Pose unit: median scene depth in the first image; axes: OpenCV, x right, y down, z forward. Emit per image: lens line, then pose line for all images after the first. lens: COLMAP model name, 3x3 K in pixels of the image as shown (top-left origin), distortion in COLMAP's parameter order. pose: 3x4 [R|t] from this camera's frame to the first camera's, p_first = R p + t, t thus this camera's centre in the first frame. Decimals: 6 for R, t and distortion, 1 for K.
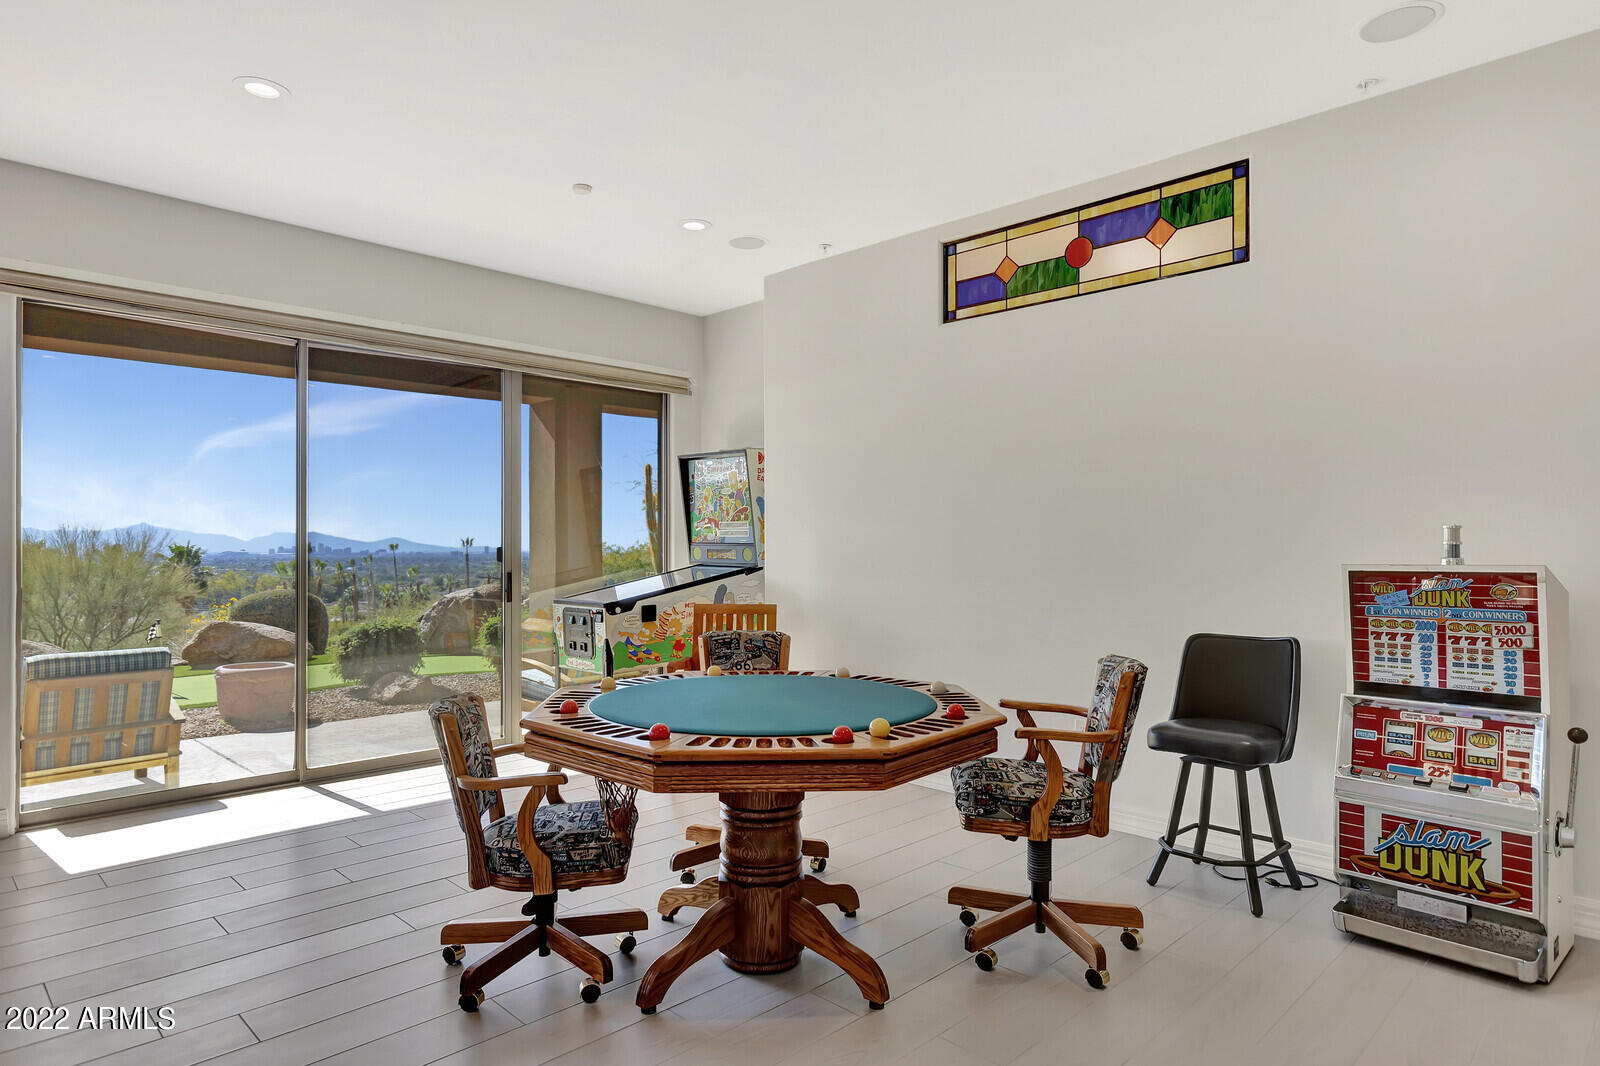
lens RADIAL K [[946.3, 0, 785.7], [0, 946.3, 534.3], [0, 0, 1]] dist [-0.002890, 0.006111]
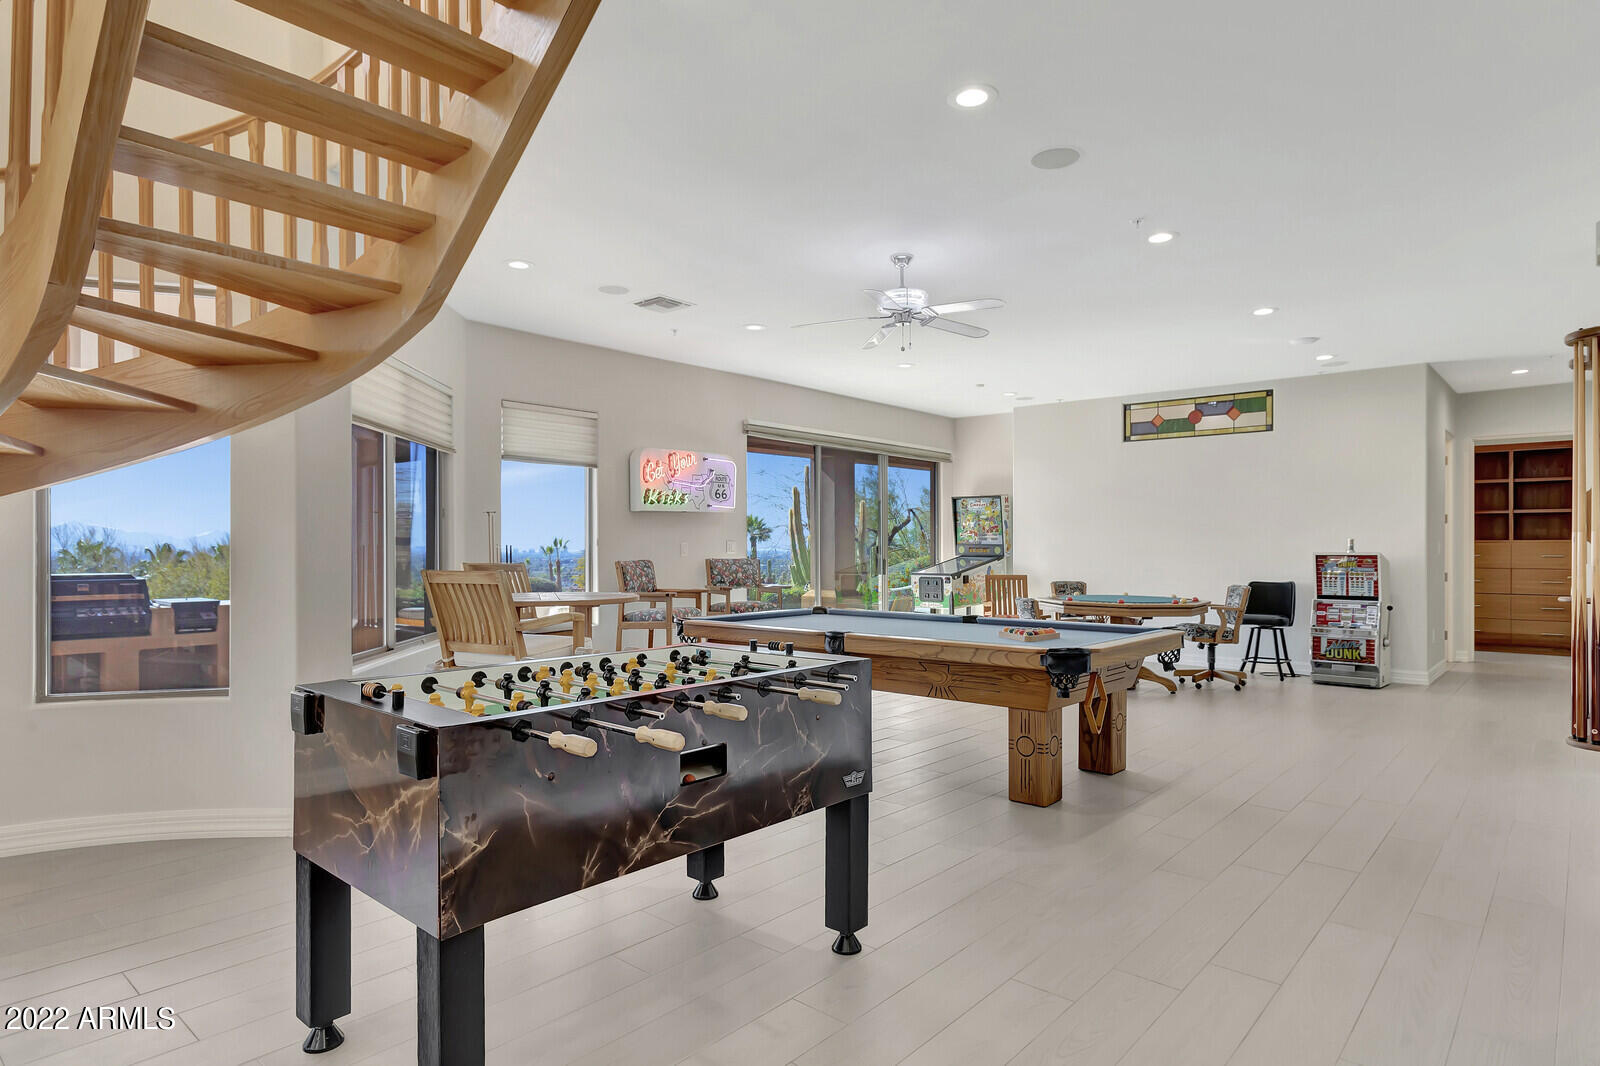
lens RADIAL K [[877.3, 0, 804.1], [0, 877.3, 544.9], [0, 0, 1]] dist [-0.001896, 0.003154]
pose [[0.998512, -0.003373, 0.054435, -0.981444], [0.002489, 0.999864, 0.016301, -0.034505], [-0.054482, -0.016141, 0.998384, -1.400358]]
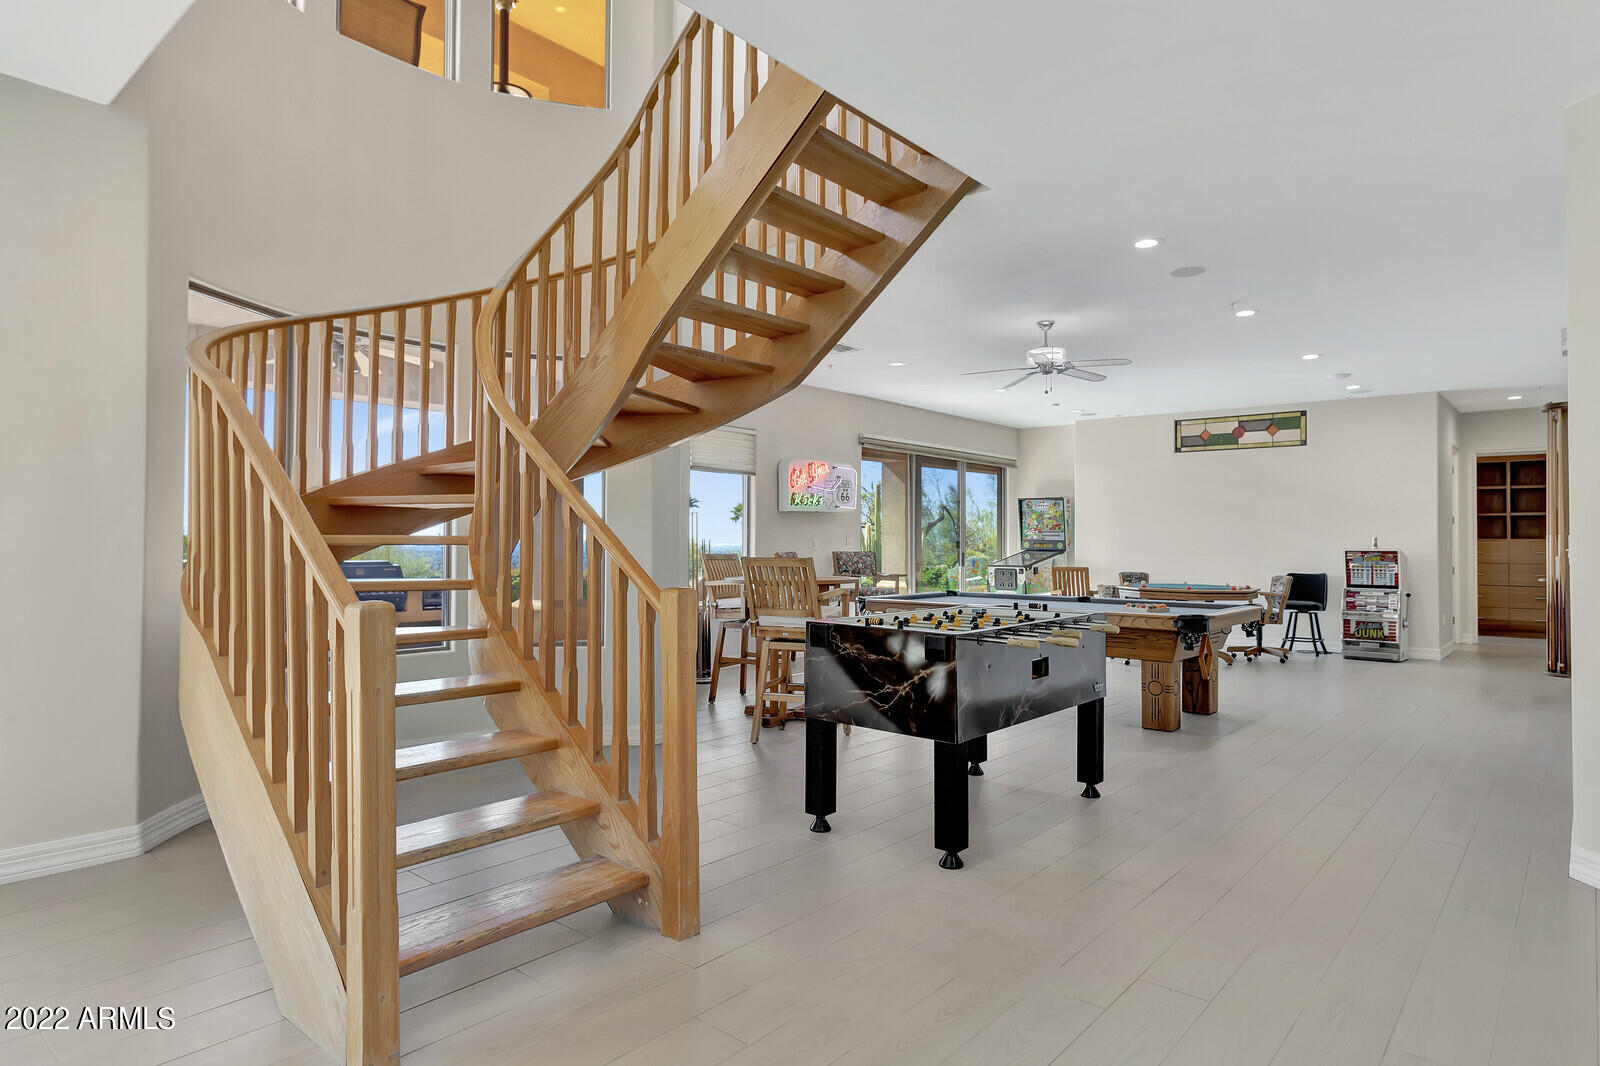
lens RADIAL K [[877.3, 0, 807.5], [0, 877.3, 525.8], [0, 0, 1]] dist [-0.001896, 0.003154]
pose [[0.998355, 0.002720, 0.057276, -1.372292], [-0.002759, 0.999996, 0.000596, -0.042817], [-0.057274, -0.000753, 0.998358, -1.841856]]
